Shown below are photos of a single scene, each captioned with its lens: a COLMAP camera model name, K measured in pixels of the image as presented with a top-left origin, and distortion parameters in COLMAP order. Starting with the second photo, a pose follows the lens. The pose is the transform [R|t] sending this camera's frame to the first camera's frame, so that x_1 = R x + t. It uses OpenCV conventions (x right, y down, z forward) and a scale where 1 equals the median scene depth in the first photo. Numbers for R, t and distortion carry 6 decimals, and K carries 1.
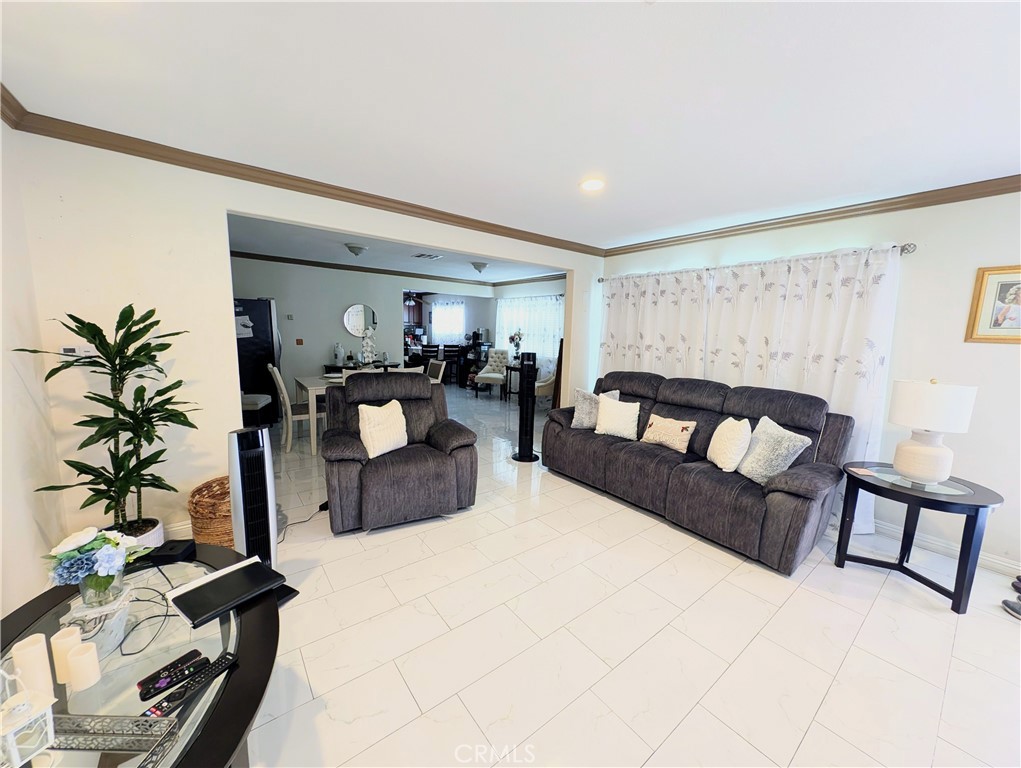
lens RADIAL K [[383.1, 0, 512.4], [0, 383.1, 385.8], [0, 0, 1]] dist [0.007163, -0.004791]
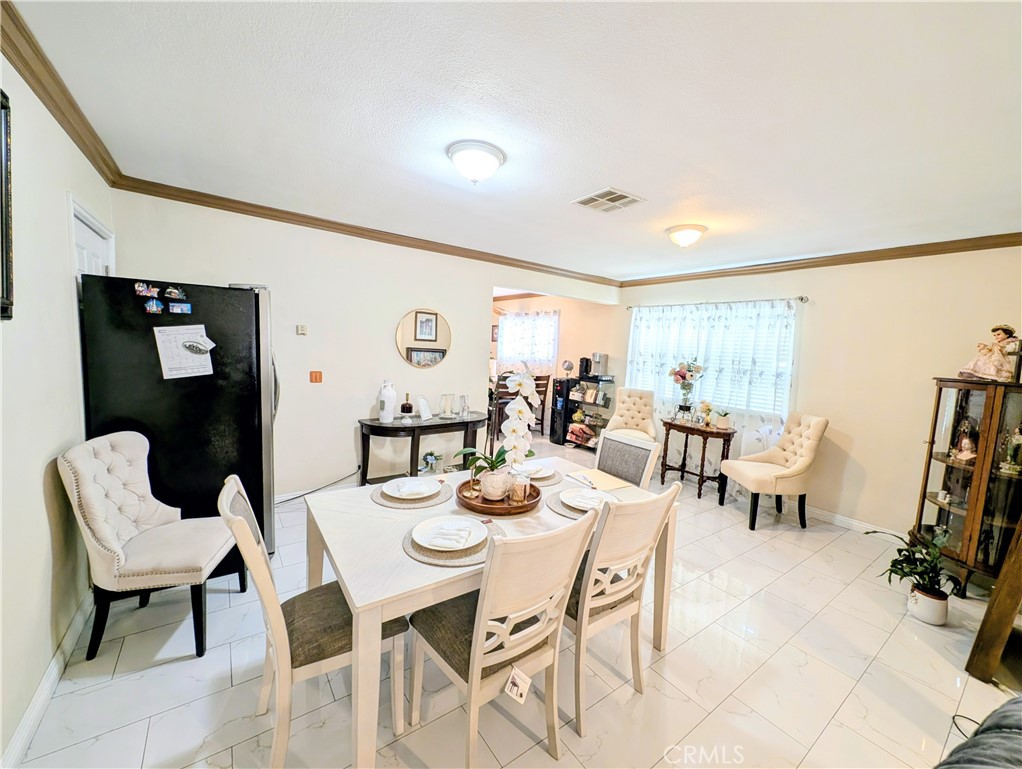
lens RADIAL K [[404.1, 0, 511.0], [0, 404.1, 384.5], [0, 0, 1]] dist [-0.000002, 0.000102]
pose [[0.998805, 0.026715, -0.040935, -0.196268], [-0.028764, 0.998319, -0.050319, -0.062000], [0.039522, 0.051436, 0.997894, 0.340228]]
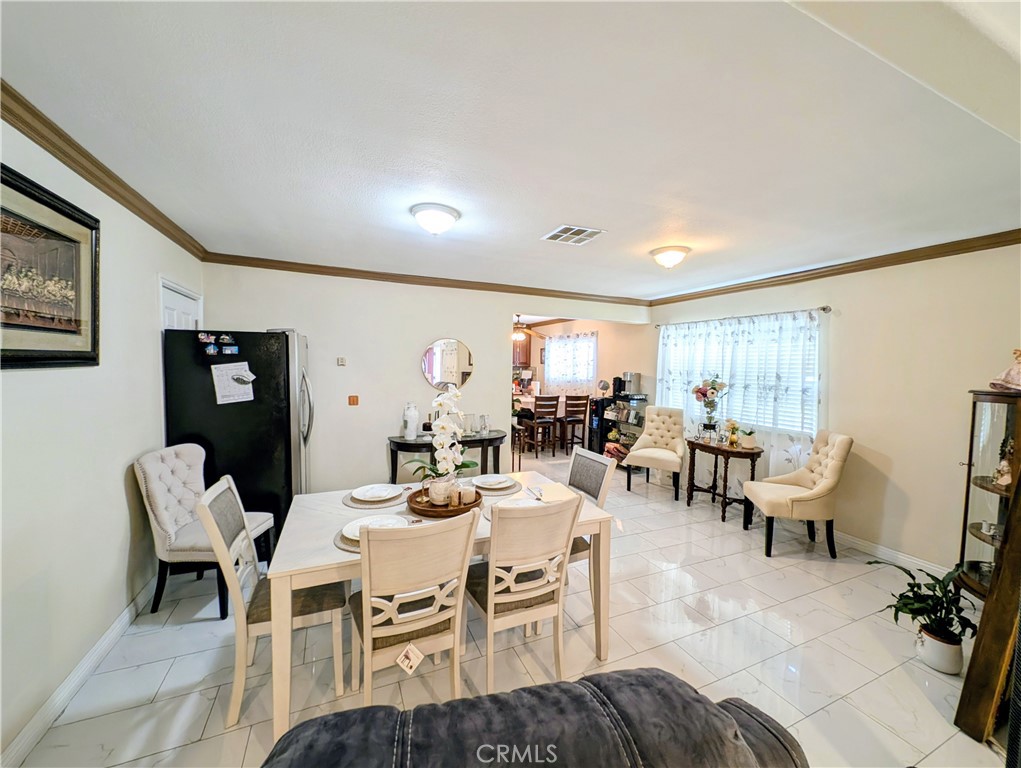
lens RADIAL K [[396.6, 0, 510.5], [0, 396.6, 384.0], [0, 0, 1]] dist [0.001091, -0.000036]
pose [[0.969052, 0.000355, -0.246858, -0.110191], [-0.025303, 0.994875, -0.097896, -0.062392], [0.245558, 0.101113, 0.964094, 0.325993]]
